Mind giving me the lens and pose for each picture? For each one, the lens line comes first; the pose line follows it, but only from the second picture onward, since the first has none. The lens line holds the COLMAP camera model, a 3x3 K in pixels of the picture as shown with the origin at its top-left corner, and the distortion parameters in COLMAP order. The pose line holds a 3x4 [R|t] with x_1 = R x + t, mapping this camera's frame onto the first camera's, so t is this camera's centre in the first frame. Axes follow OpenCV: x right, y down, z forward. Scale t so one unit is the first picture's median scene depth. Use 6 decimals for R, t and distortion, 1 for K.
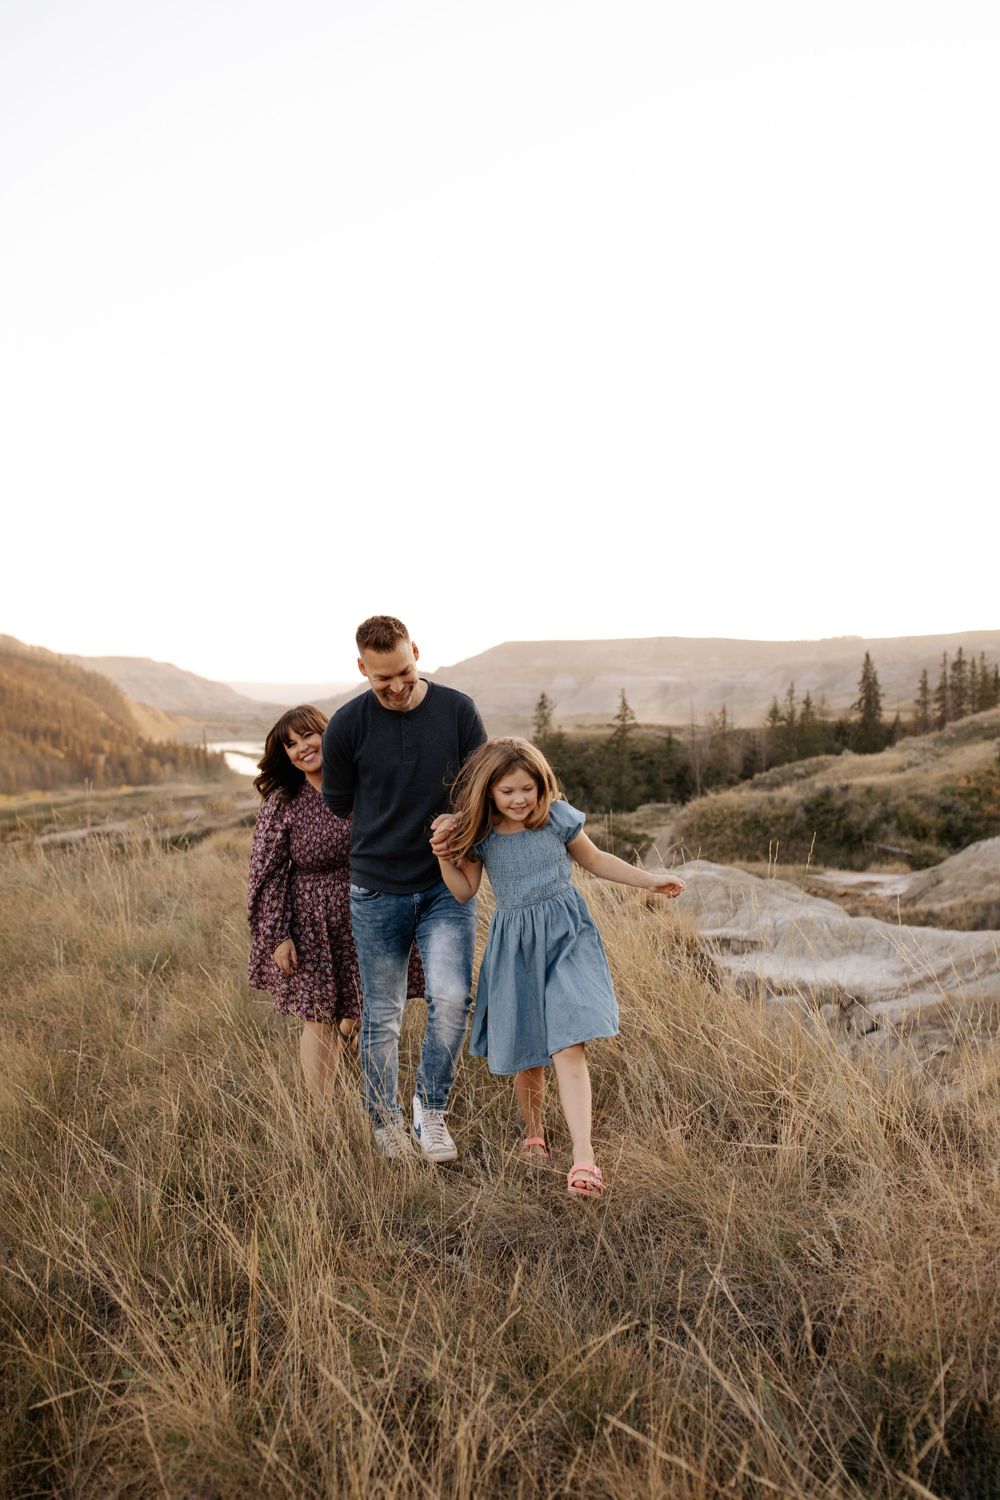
lens RADIAL K [[1484.5, 0, 549.9], [0, 1484.5, 716.4], [0, 0, 1]] dist [0.004652, 0.003811]
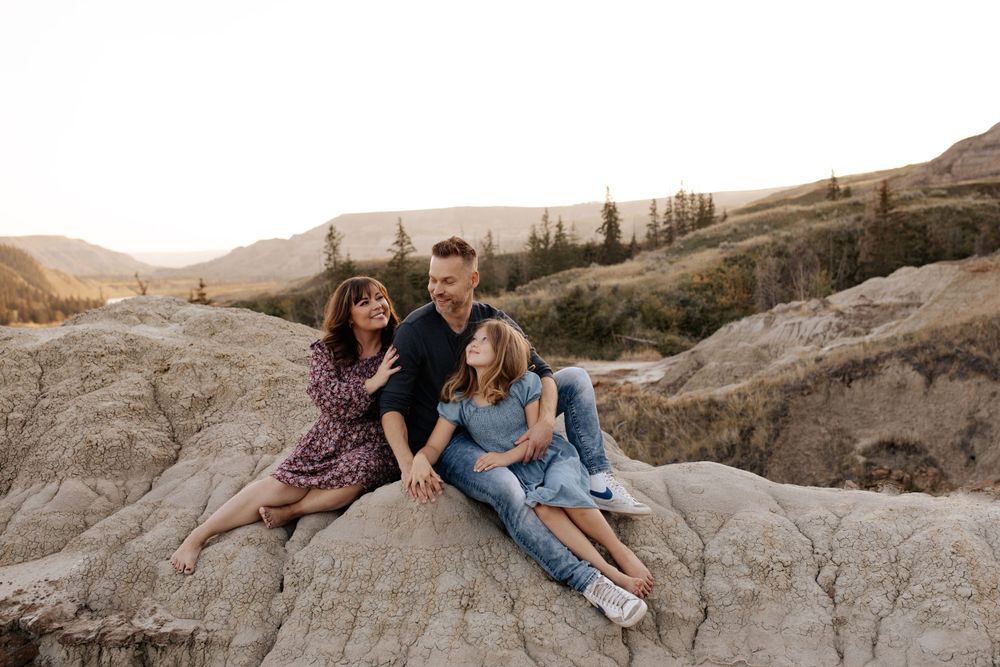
lens RADIAL K [[1071.6, 0, 553.2], [0, 1071.6, 333.4], [0, 0, 1]] dist [-0.013282, 0.003254]
pose [[0.986406, -0.049877, 0.156572, 0.038466], [0.039891, 0.997003, 0.066290, 0.023976], [-0.159409, -0.059143, 0.985439, 0.195609]]
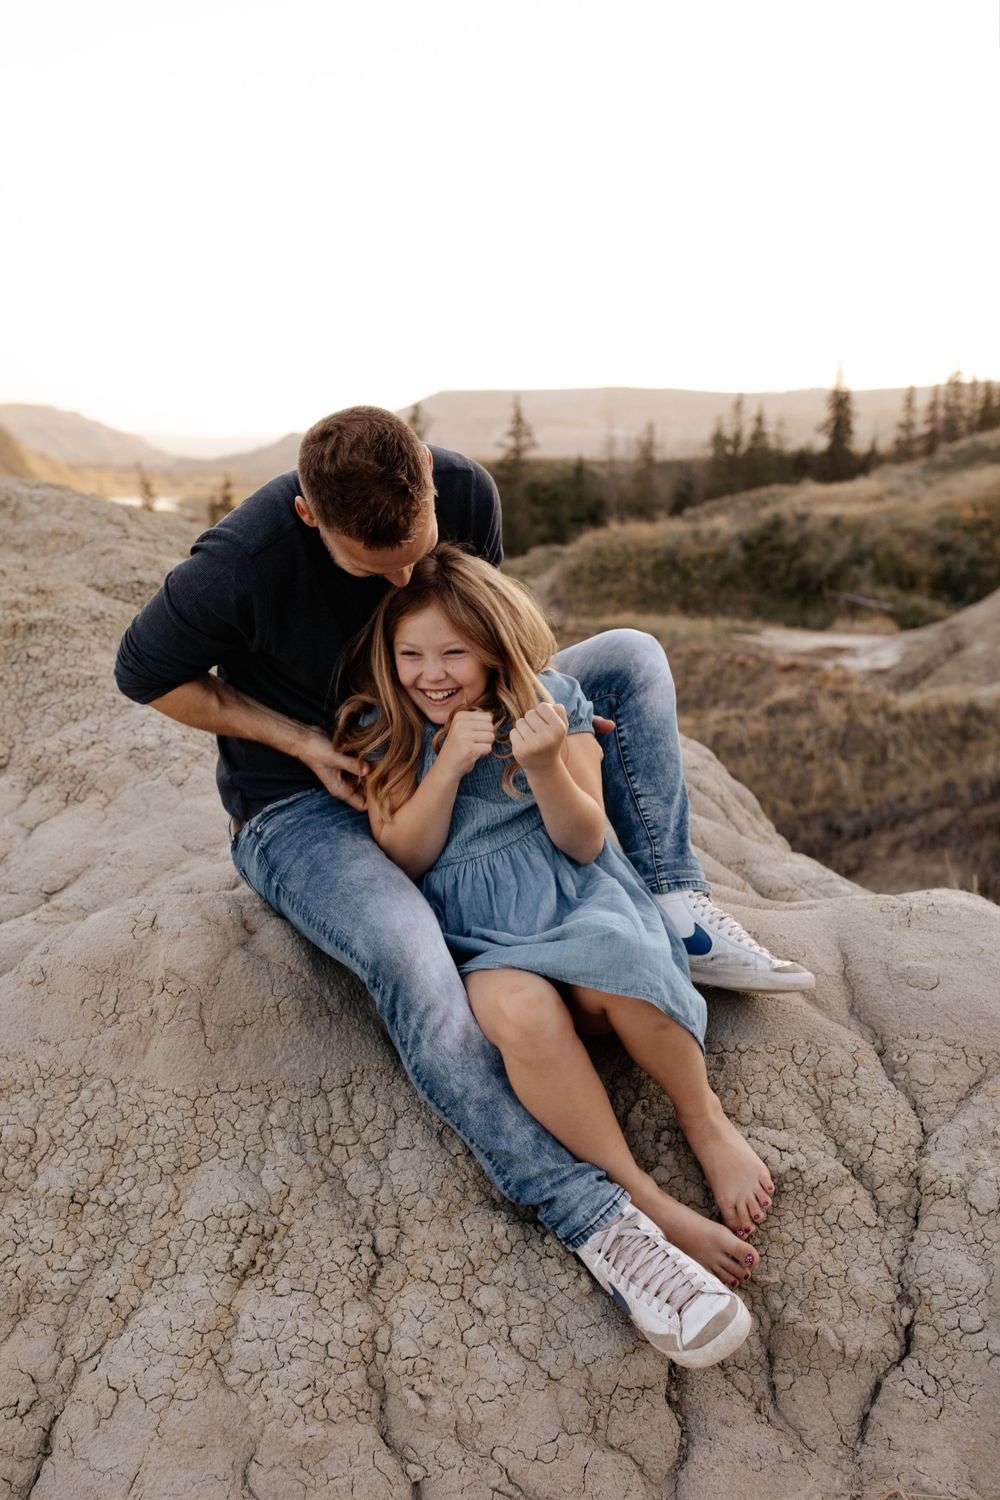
lens RADIAL K [[1553.4, 0, 481.8], [0, 1553.4, 813.2], [0, 0, 1]] dist [-0.011228, -0.004141]
pose [[0.999945, 0.009764, -0.003721, 0.043112], [-0.008748, 0.977026, 0.212939, 0.025497], [0.005715, -0.212895, 0.977058, 0.211252]]
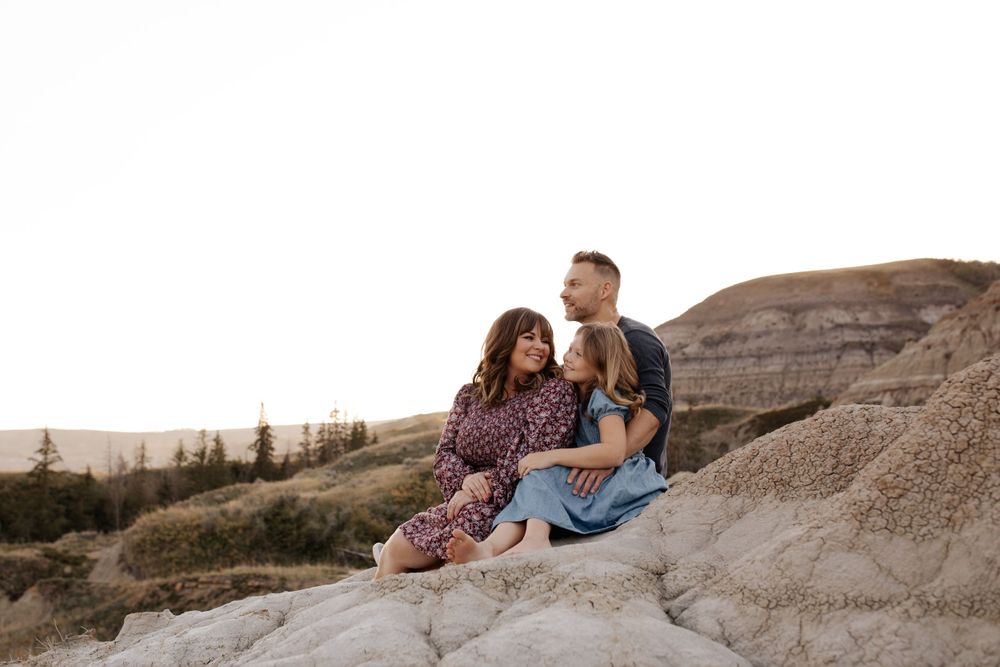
lens RADIAL K [[1054.2, 0, 450.5], [0, 1054.2, 331.4], [0, 0, 1]] dist [-0.008300, 0.003955]
pose [[0.902137, 0.045540, 0.429039, -0.017626], [0.018261, 0.989493, -0.143424, 0.034013], [-0.431063, 0.137223, 0.891827, 0.249473]]
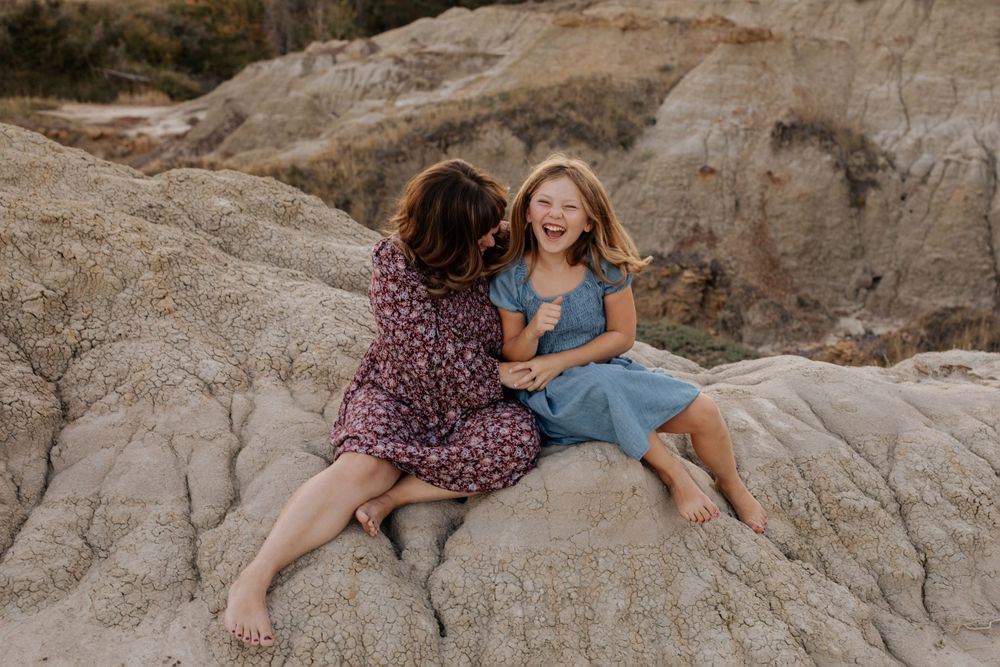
lens RADIAL K [[1165.1, 0, 603.3], [0, 1165.1, 368.9], [0, 0, 1]] dist [0.017499, -0.043192]
pose [[0.799722, -0.160963, 0.578390, 0.024382], [-0.036519, 0.948563, 0.314474, 0.020897], [-0.599258, -0.272614, 0.752709, 0.210776]]
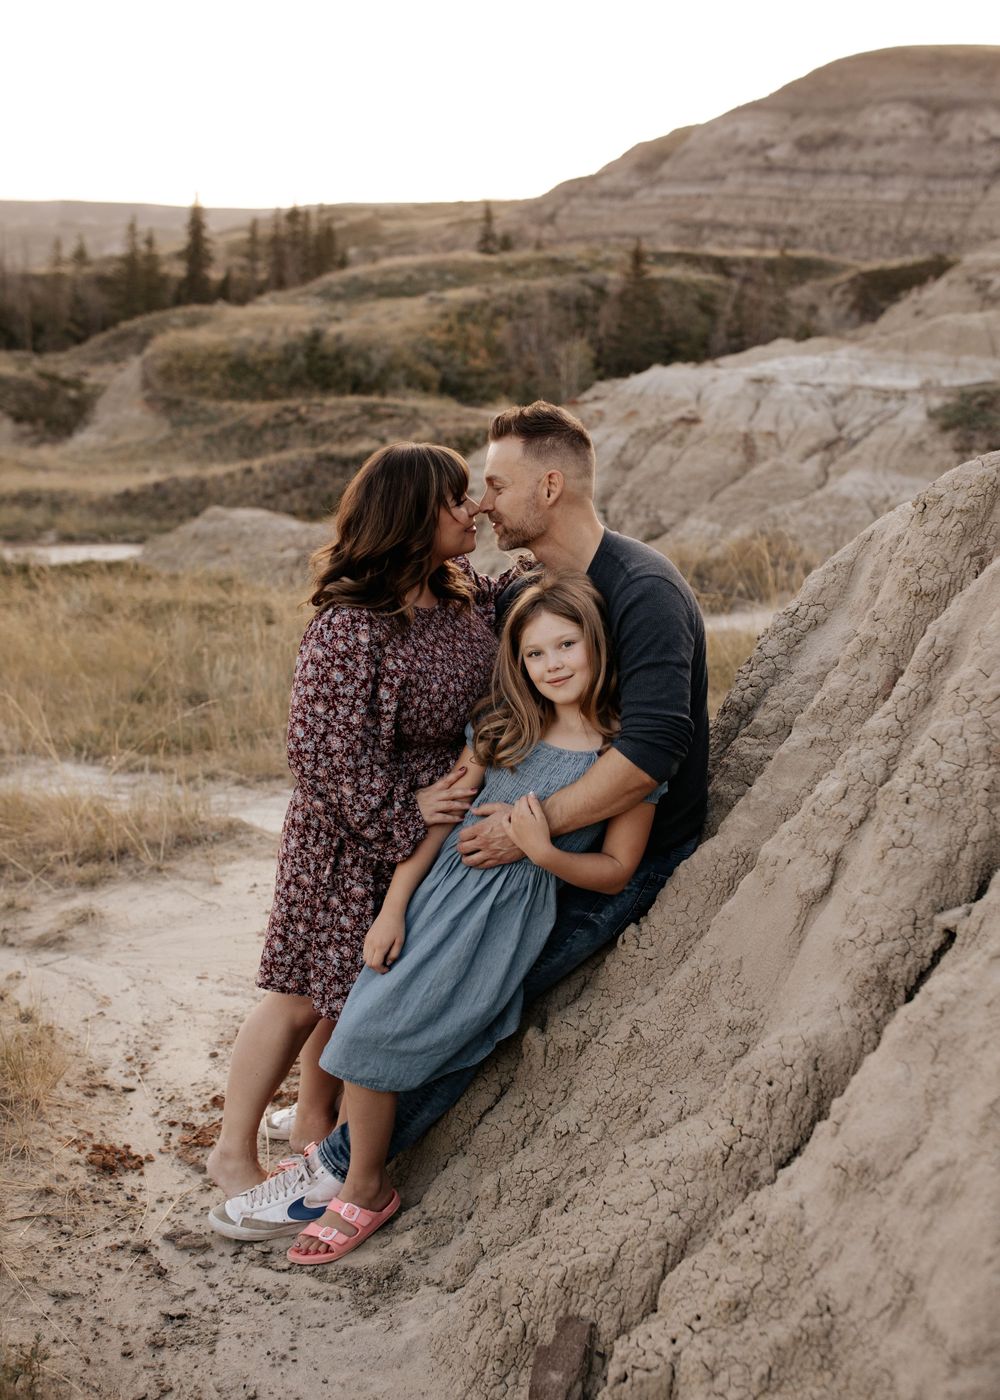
lens RADIAL K [[1681.2, 0, 585.8], [0, 1681.2, 700.1], [0, 0, 1]] dist [-0.003652, -0.020348]
pose [[0.836174, -0.062747, 0.544863, -0.192103], [-0.063298, 0.975756, 0.209510, 0.035876], [-0.544799, -0.209676, 0.811930, 0.058290]]
